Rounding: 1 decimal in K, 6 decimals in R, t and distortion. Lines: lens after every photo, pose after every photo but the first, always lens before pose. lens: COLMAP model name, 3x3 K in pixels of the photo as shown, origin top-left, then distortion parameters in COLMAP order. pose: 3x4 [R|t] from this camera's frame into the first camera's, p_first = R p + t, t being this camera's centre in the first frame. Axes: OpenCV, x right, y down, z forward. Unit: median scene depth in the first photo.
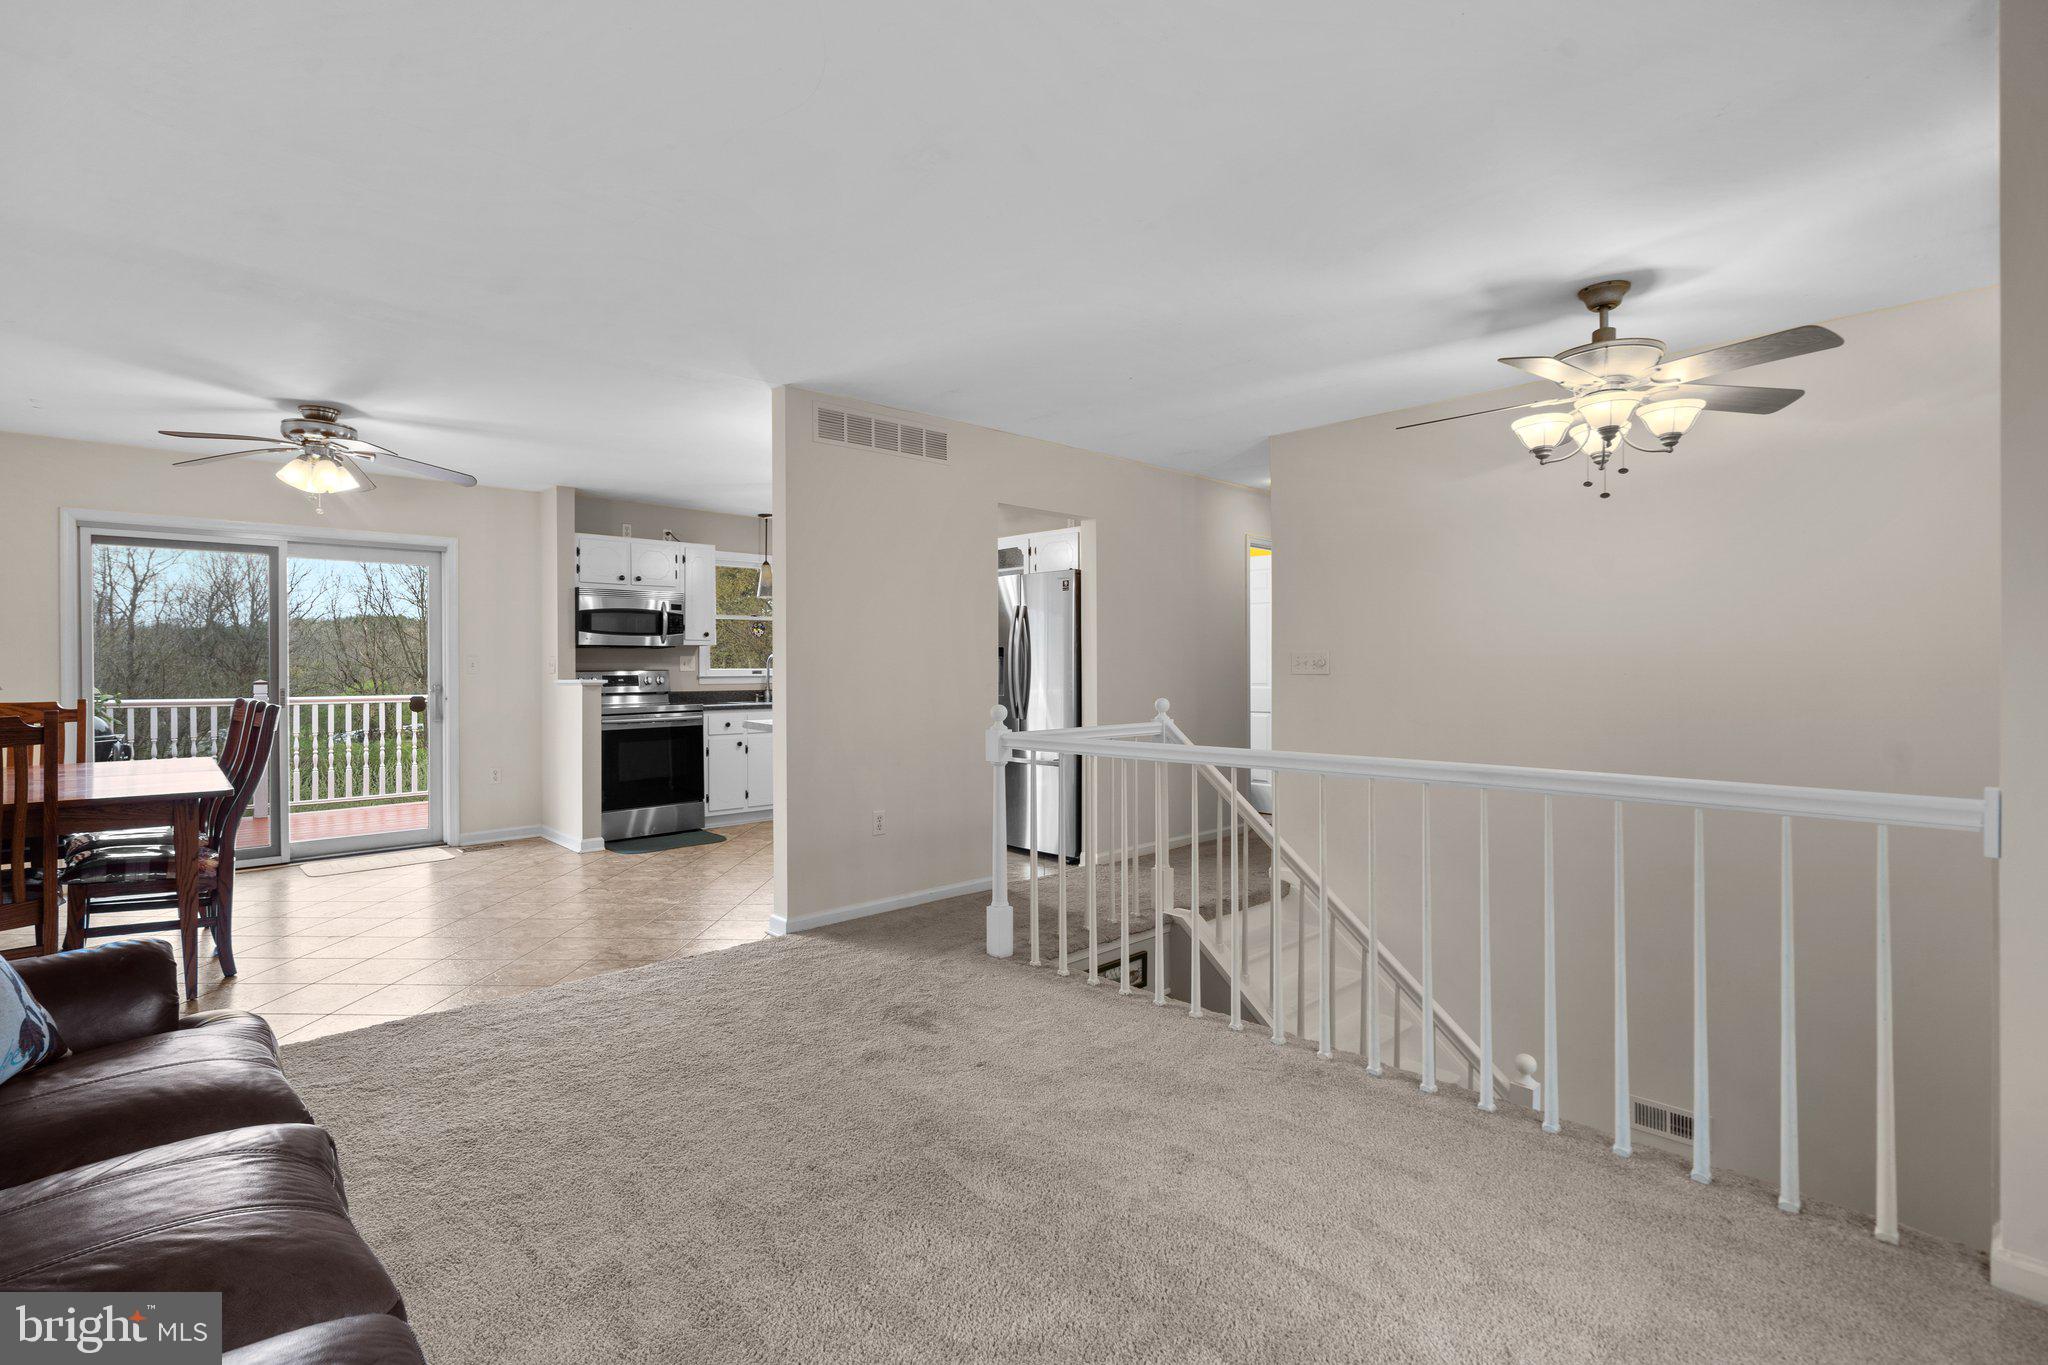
lens RADIAL K [[939.1, 0, 1010.8], [0, 939.1, 672.8], [0, 0, 1]] dist [0.002602, -0.000267]
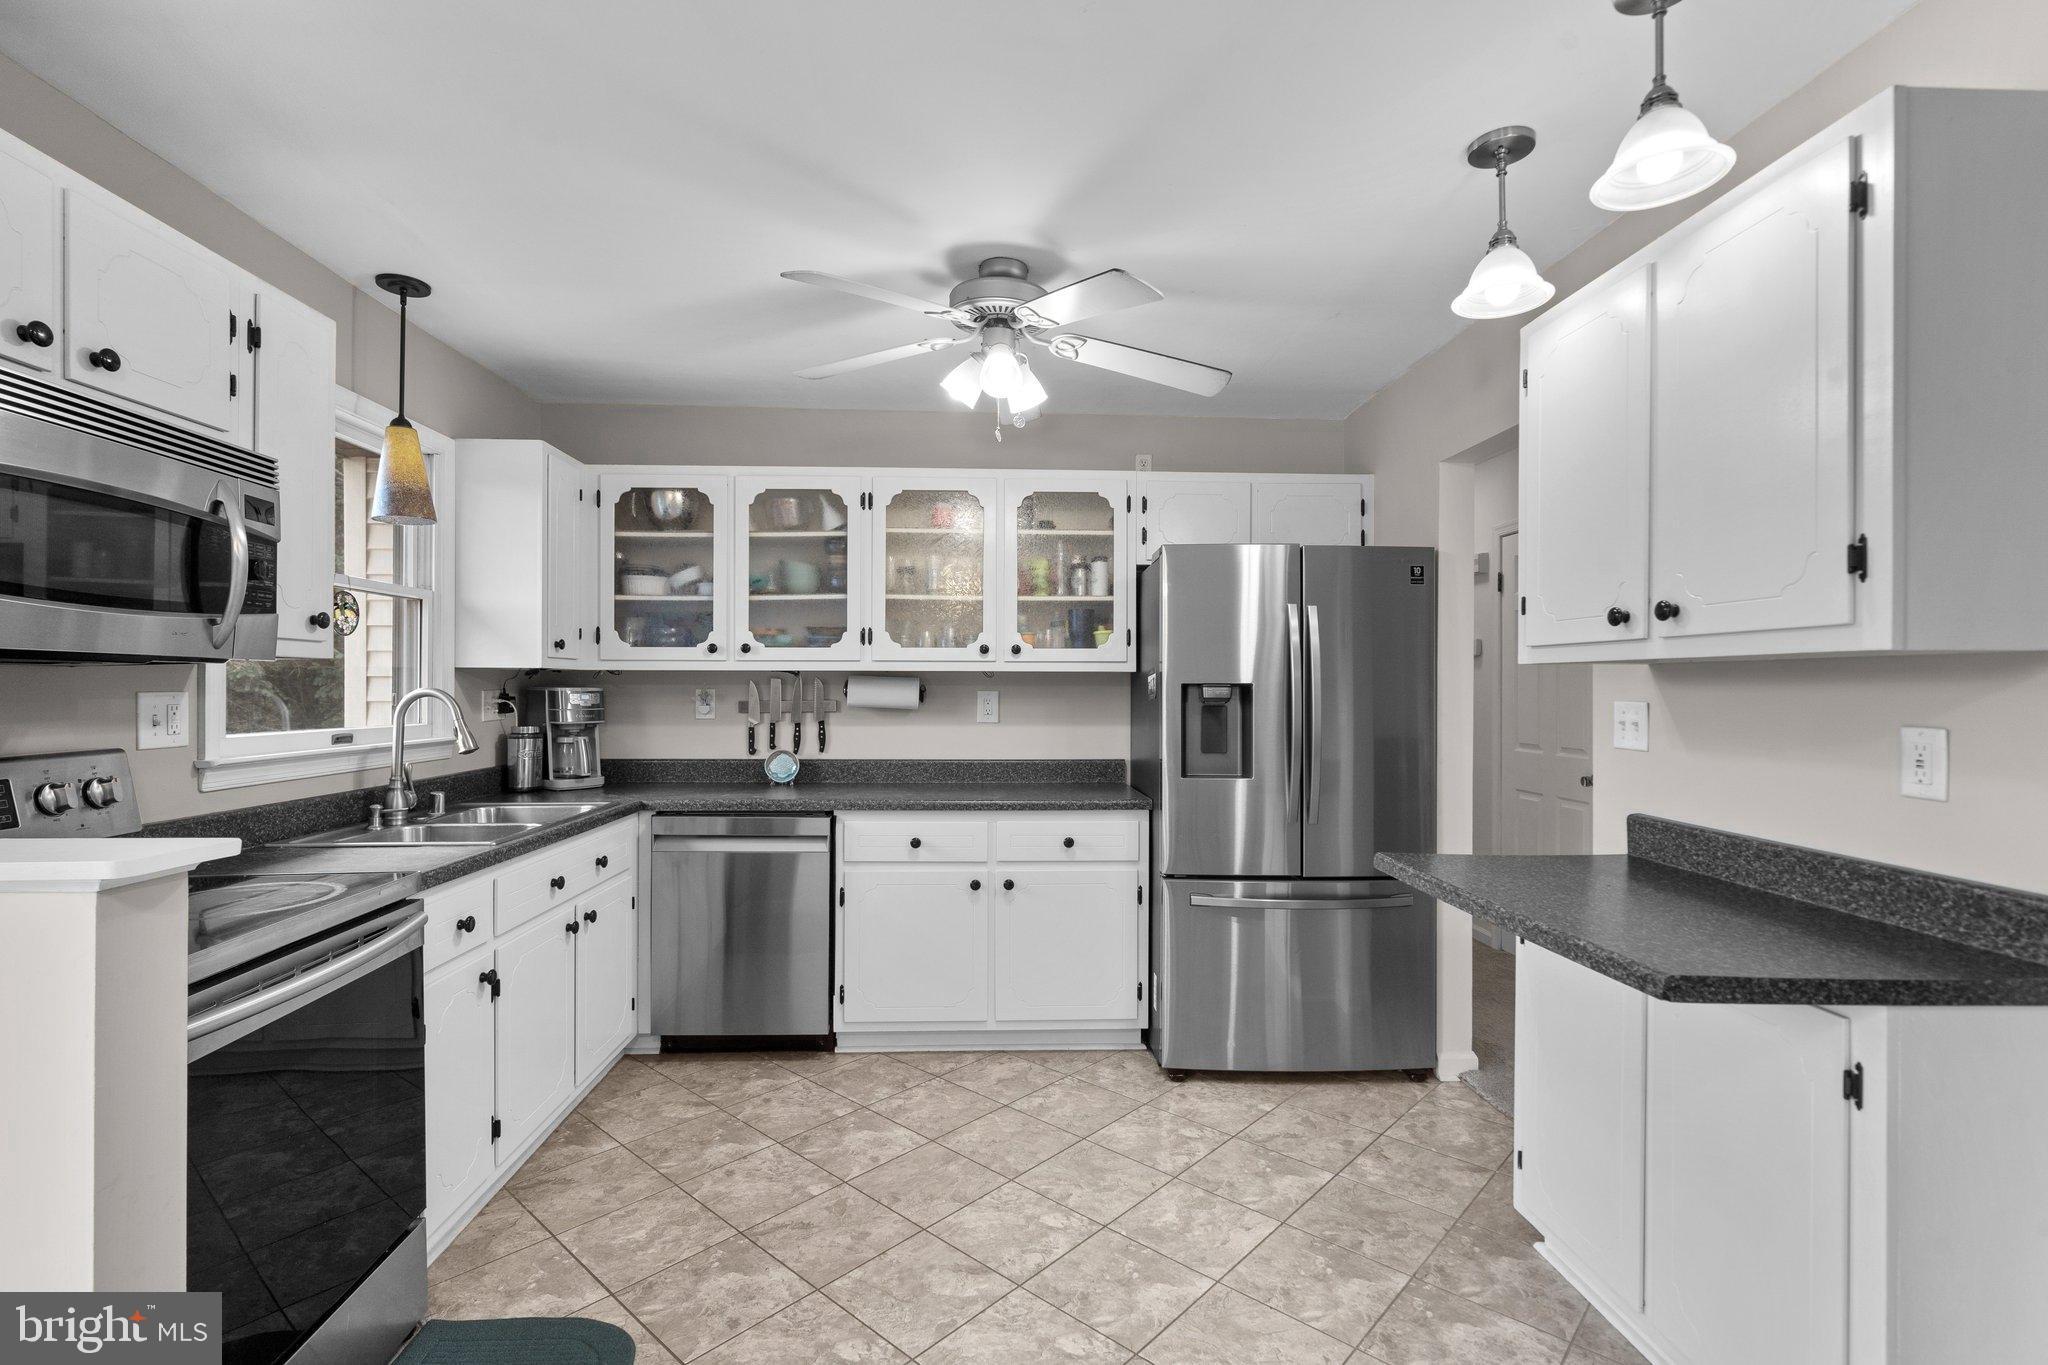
lens RADIAL K [[941.8, 0, 1013.7], [0, 941.8, 689.9], [0, 0, 1]] dist [-0.001576, 0.000046]
pose [[0.651521, 0.004684, 0.758616, -0.431173], [-0.002061, 0.999988, -0.004404, -0.019776], [-0.758628, 0.001306, 0.651523, 0.694868]]
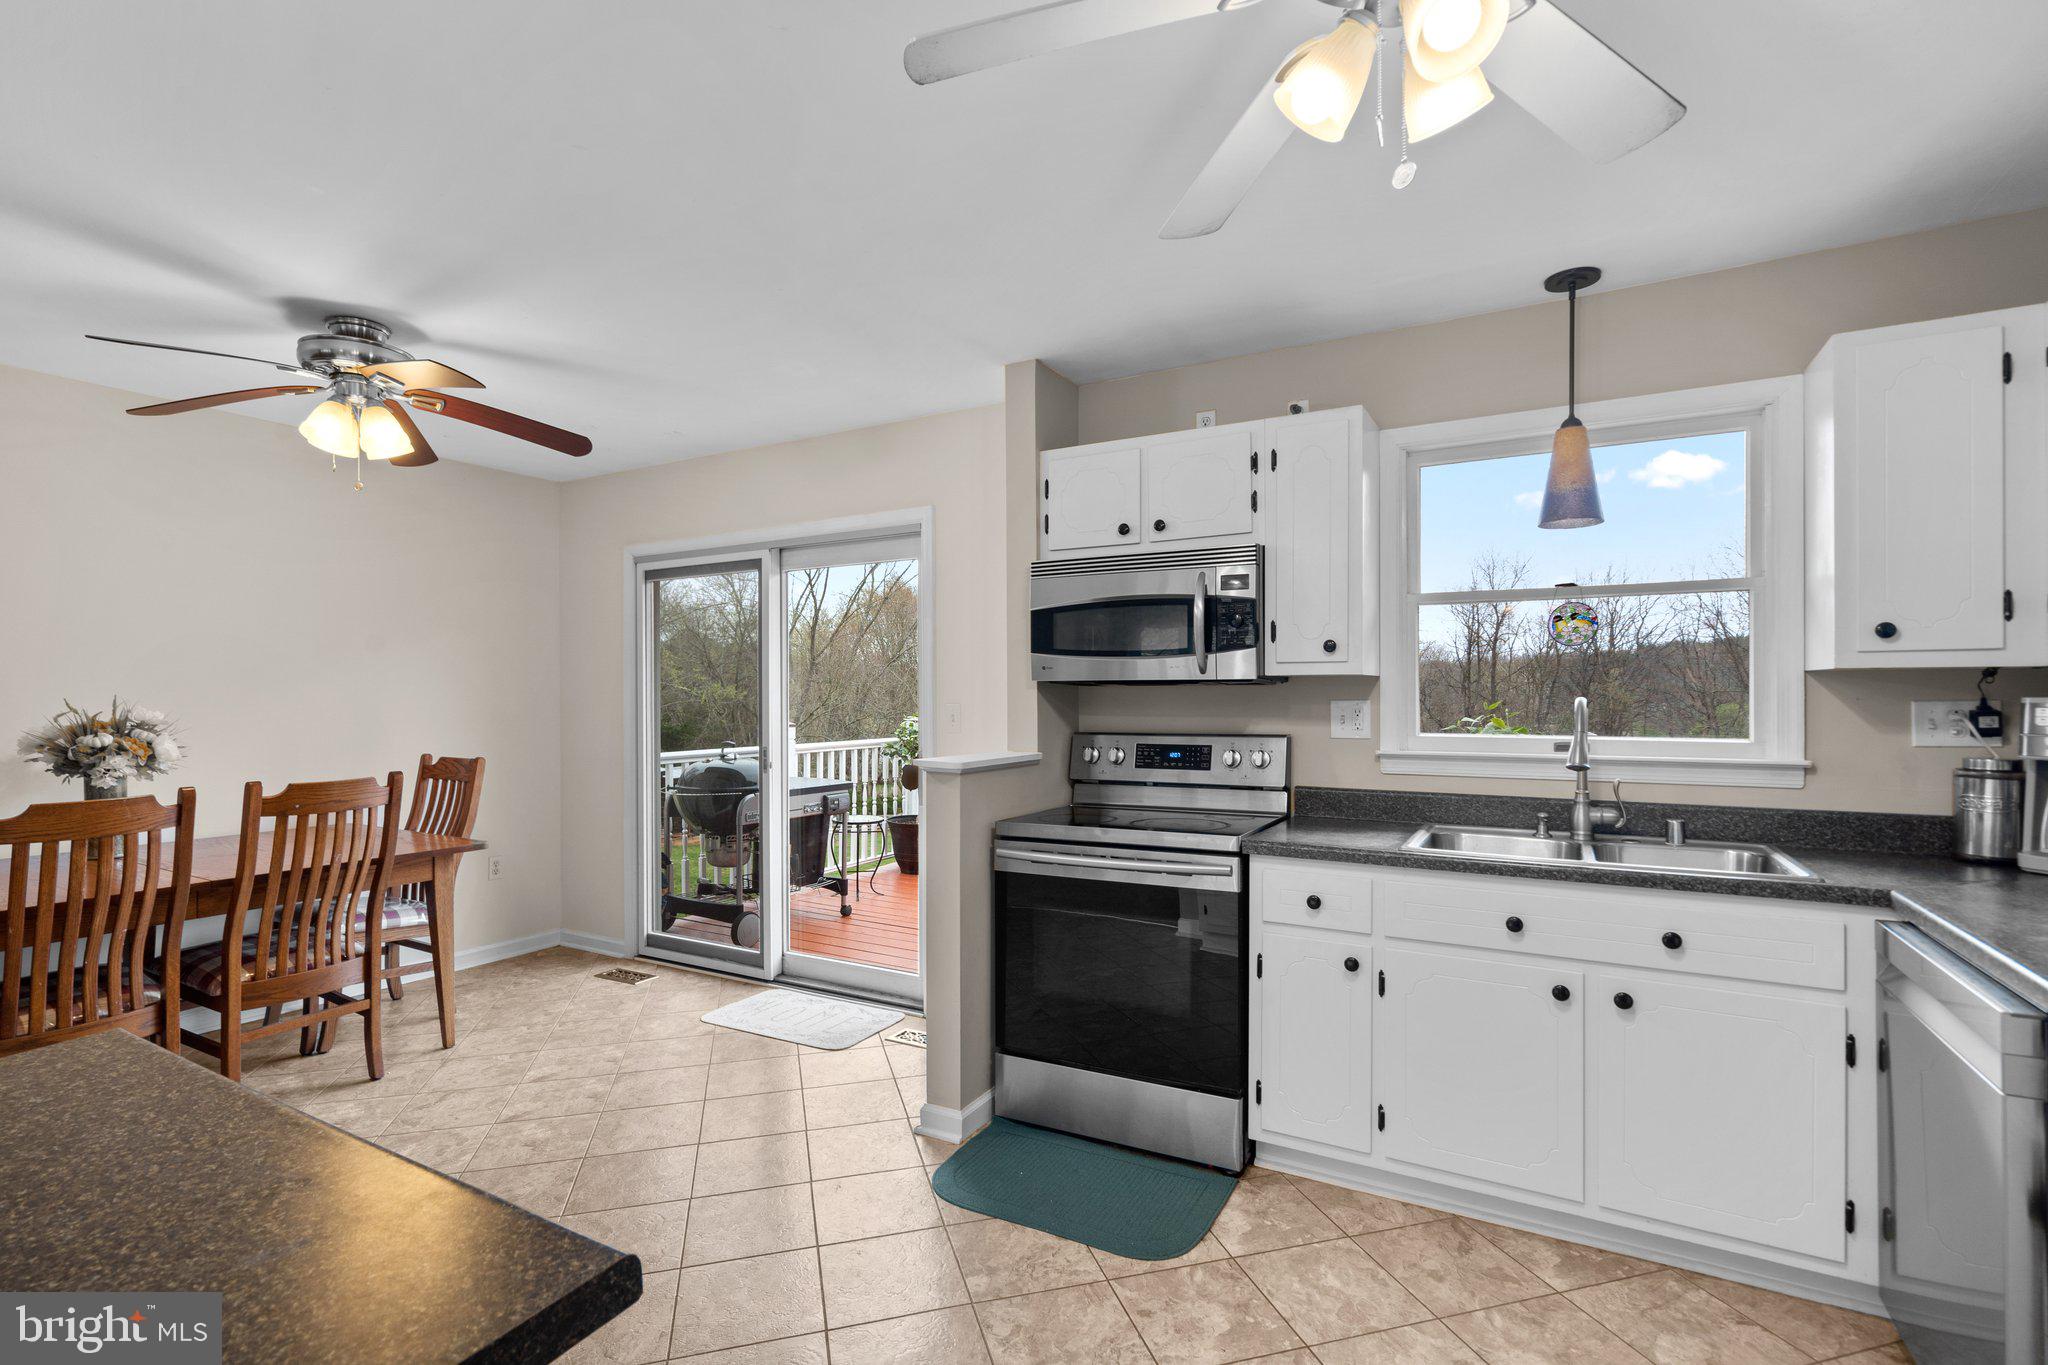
lens RADIAL K [[941.8, 0, 1013.7], [0, 941.8, 689.9], [0, 0, 1]] dist [-0.001576, 0.000046]
pose [[0.291008, -0.000910, -0.956720, 0.001419], [-0.004284, 0.999988, -0.002254, -0.023092], [0.956711, 0.004755, 0.291001, 0.819723]]
